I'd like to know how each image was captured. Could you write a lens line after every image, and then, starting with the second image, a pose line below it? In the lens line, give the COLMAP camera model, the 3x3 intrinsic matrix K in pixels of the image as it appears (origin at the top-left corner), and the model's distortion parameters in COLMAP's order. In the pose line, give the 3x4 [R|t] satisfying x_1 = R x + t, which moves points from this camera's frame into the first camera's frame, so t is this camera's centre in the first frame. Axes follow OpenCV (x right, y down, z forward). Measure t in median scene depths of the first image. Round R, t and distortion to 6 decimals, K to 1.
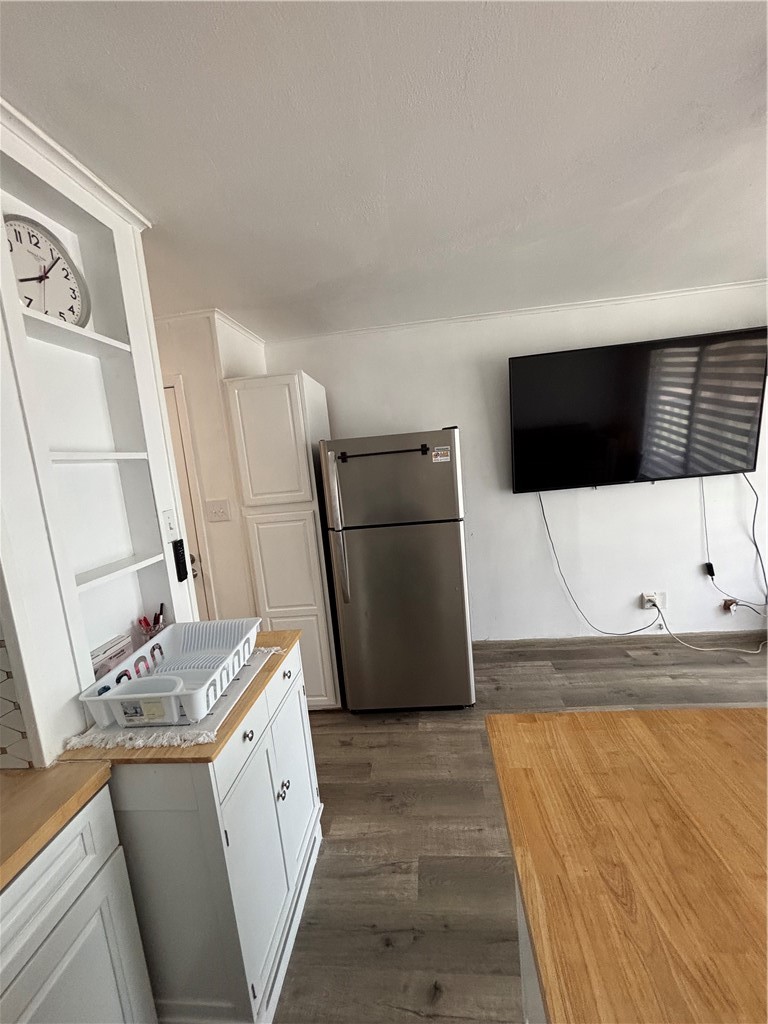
lens RADIAL K [[411.8, 0, 386.8], [0, 411.8, 512.2], [0, 0, 1]] dist [-0.001046, -0.000856]
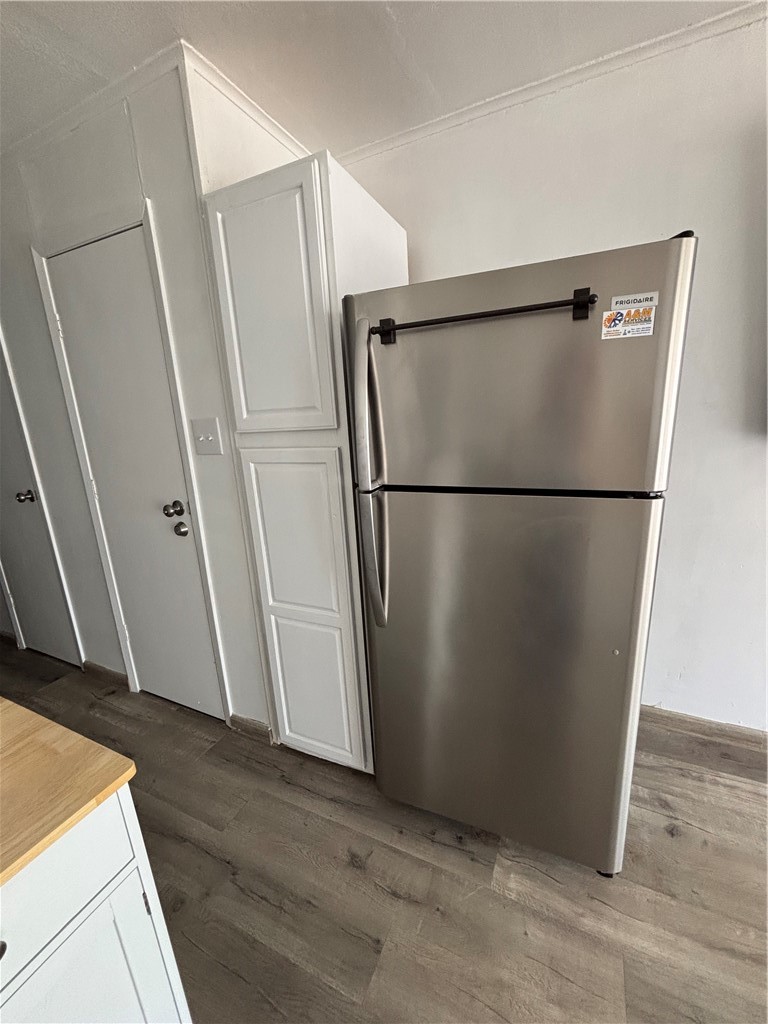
lens RADIAL K [[411.8, 0, 384.4], [0, 411.8, 511.8], [0, 0, 1]] dist [-0.001046, -0.000856]
pose [[0.939439, 0.120469, -0.320846, 0.058948], [-0.078685, 0.986992, 0.140201, -0.000869], [0.333562, -0.106465, 0.936697, 0.510851]]
